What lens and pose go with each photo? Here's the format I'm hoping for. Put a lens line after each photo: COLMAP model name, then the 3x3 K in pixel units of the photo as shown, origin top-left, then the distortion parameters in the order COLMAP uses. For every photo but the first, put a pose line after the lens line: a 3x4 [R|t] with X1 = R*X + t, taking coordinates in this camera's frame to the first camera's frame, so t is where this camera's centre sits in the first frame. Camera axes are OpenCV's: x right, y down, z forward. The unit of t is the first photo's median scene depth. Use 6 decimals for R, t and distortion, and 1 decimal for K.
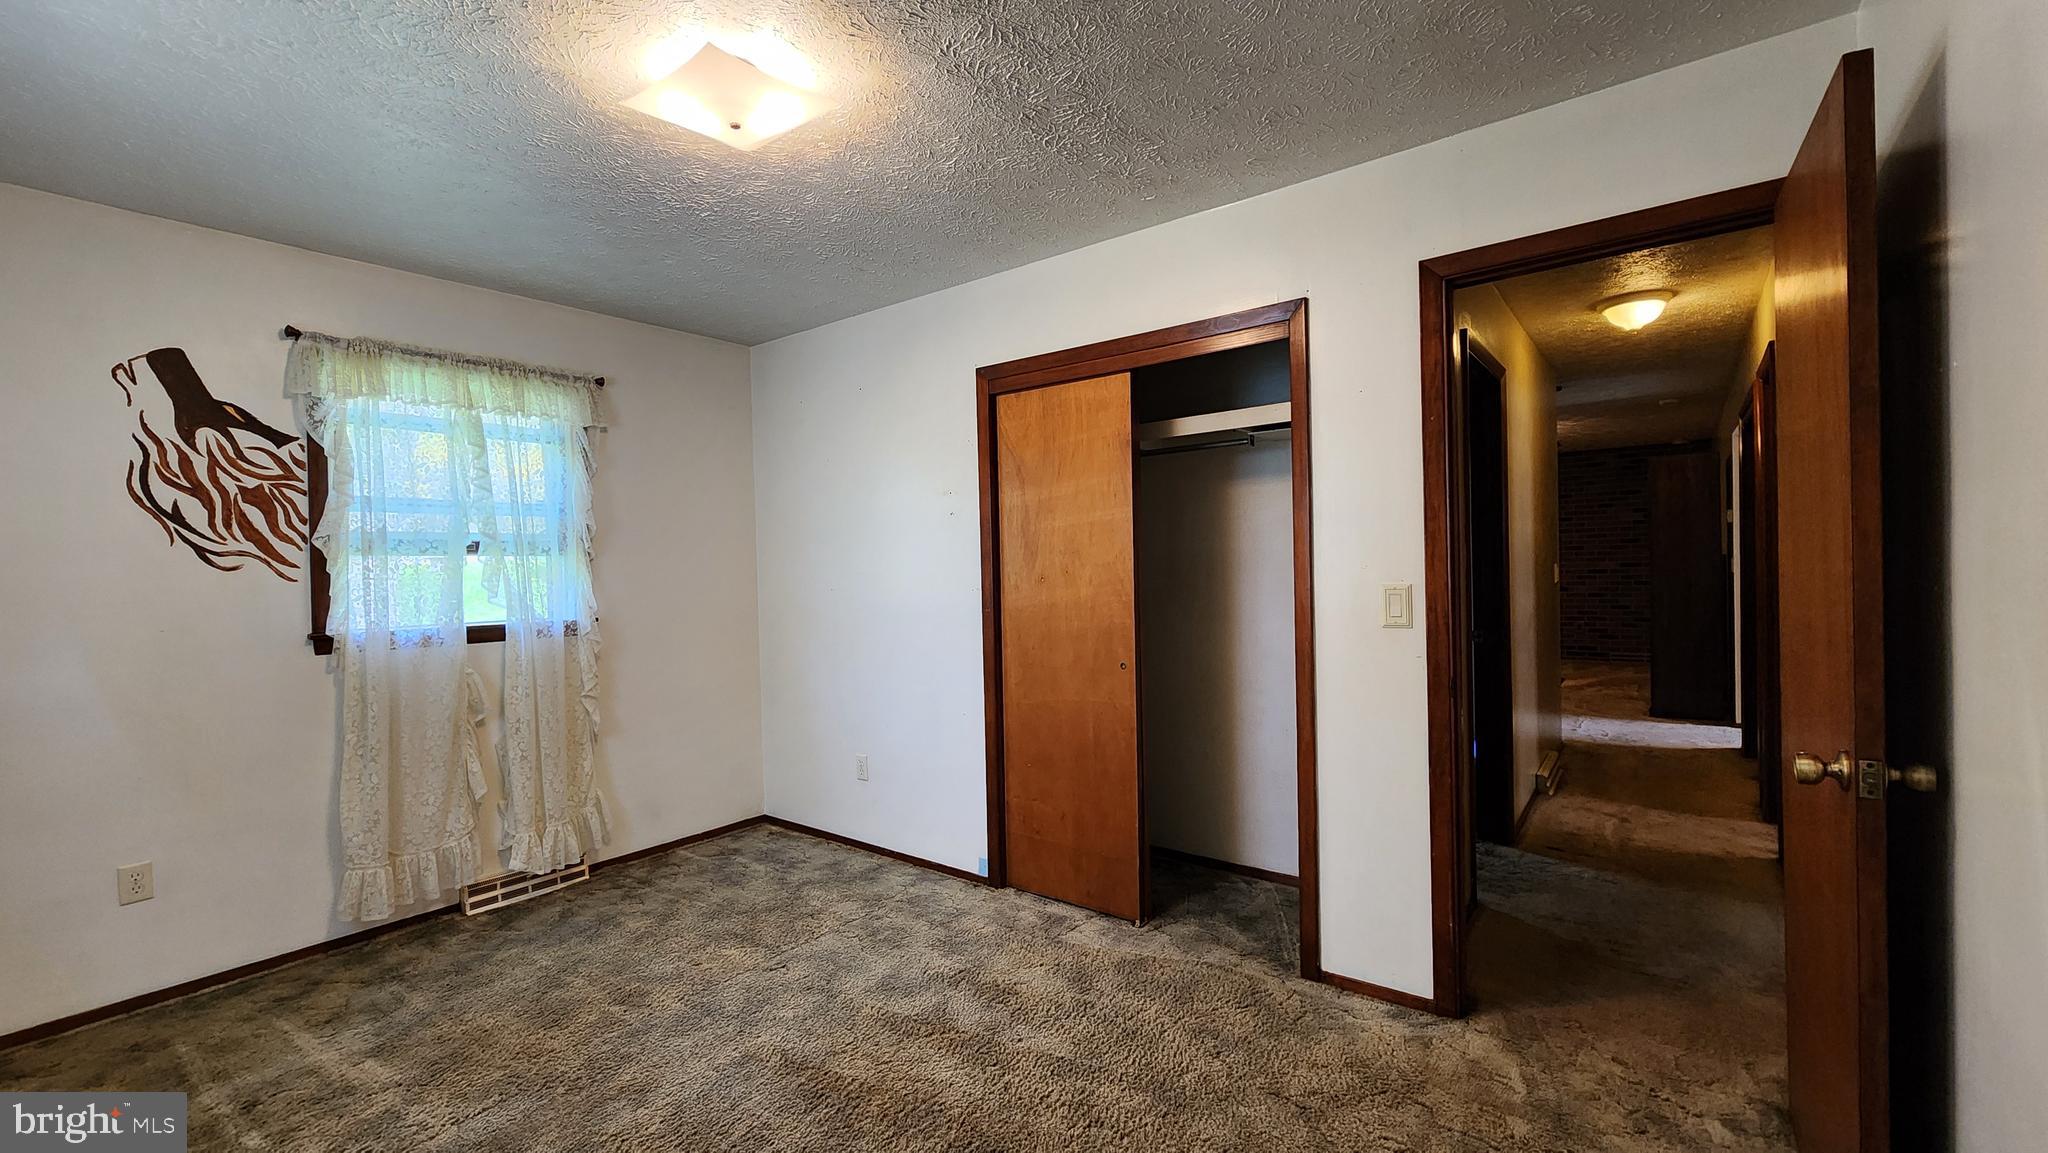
lens RADIAL K [[824.7, 0, 1017.3], [0, 824.7, 572.1], [0, 0, 1]] dist [0.001191, 0.000256]
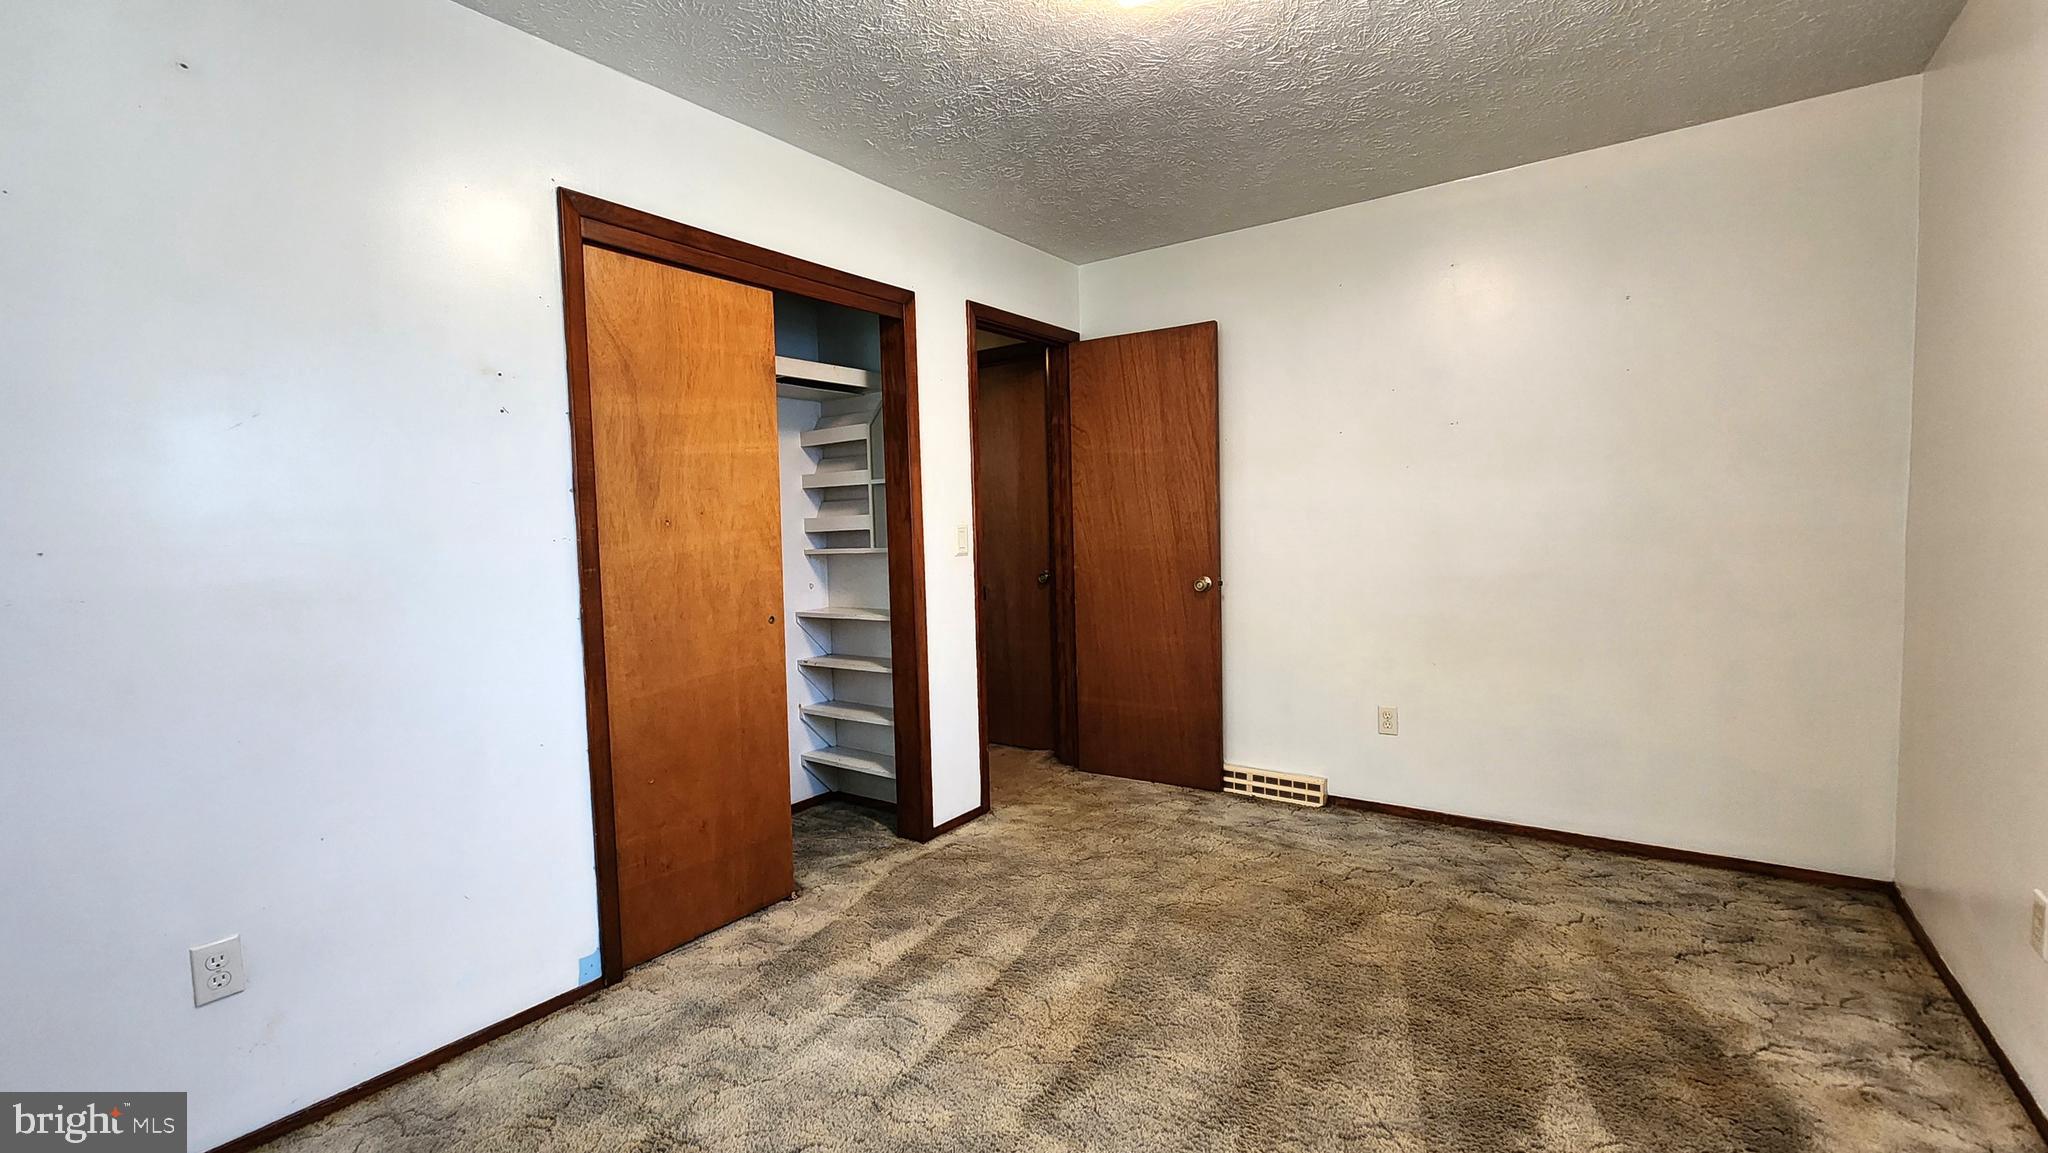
lens RADIAL K [[836.9, 0, 1010.2], [0, 836.9, 576.3], [0, 0, 1]] dist [-0.003675, 0.003459]
pose [[-0.008473, -0.032725, 0.999428, -0.759173], [0.040568, 0.998630, 0.033043, 0.046438], [-0.999141, 0.040825, -0.007133, 0.728380]]
